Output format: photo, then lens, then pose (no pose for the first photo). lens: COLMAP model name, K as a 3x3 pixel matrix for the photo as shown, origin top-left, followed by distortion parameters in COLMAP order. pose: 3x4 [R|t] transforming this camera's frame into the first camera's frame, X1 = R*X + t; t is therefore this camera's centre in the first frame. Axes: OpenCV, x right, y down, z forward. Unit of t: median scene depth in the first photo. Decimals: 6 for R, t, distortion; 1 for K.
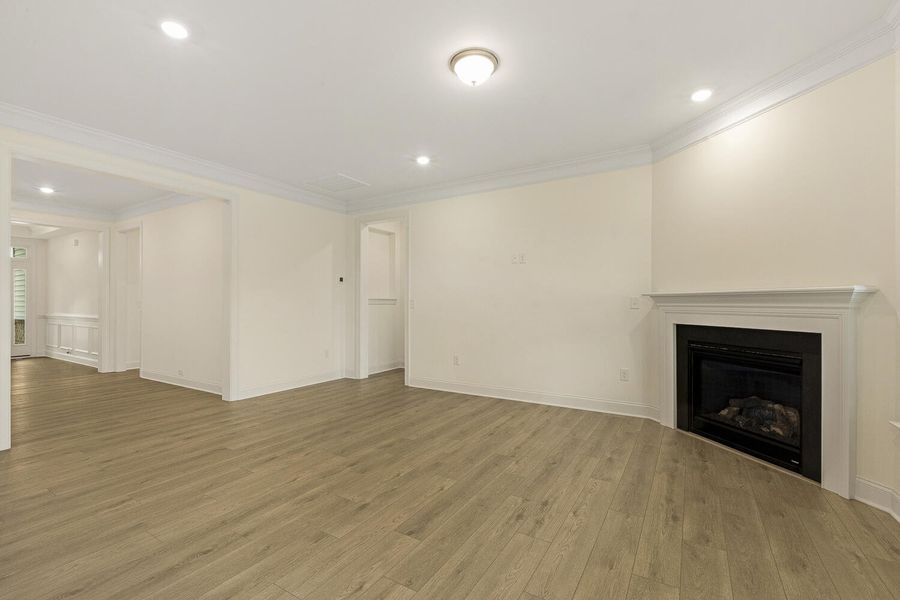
lens RADIAL K [[401.7, 0, 452.3], [0, 401.7, 301.0], [0, 0, 1]] dist [0.001790, 0.000091]
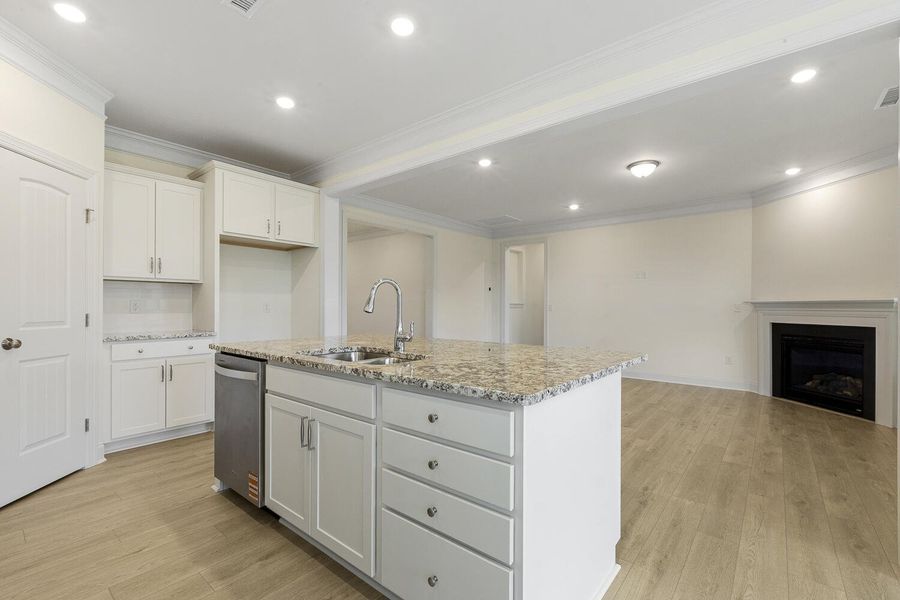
lens RADIAL K [[401.7, 0, 451.8], [0, 401.7, 303.6], [0, 0, 1]] dist [0.001790, 0.000091]
pose [[0.990224, 0.004063, -0.139424, -0.395735], [-0.004494, 0.999986, -0.002776, -0.001719], [0.139411, 0.003376, 0.990229, -0.612978]]
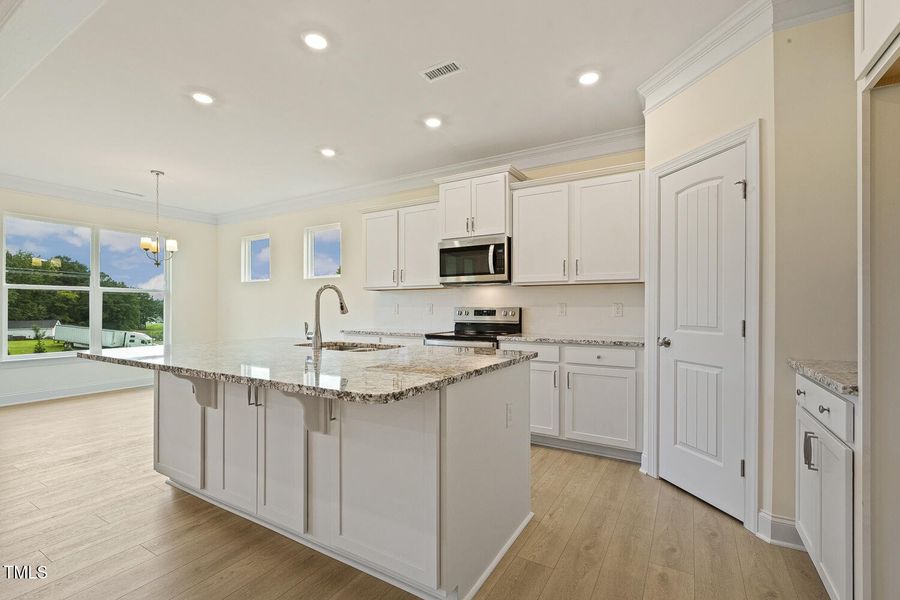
lens RADIAL K [[401.7, 0, 449.5], [0, 401.7, 305.7], [0, 0, 1]] dist [0.001790, 0.000091]
pose [[-0.999970, -0.001911, -0.007453, -0.837594], [-0.001824, 0.999930, -0.011672, 0.007130], [0.007475, -0.011658, -0.999904, 0.866401]]
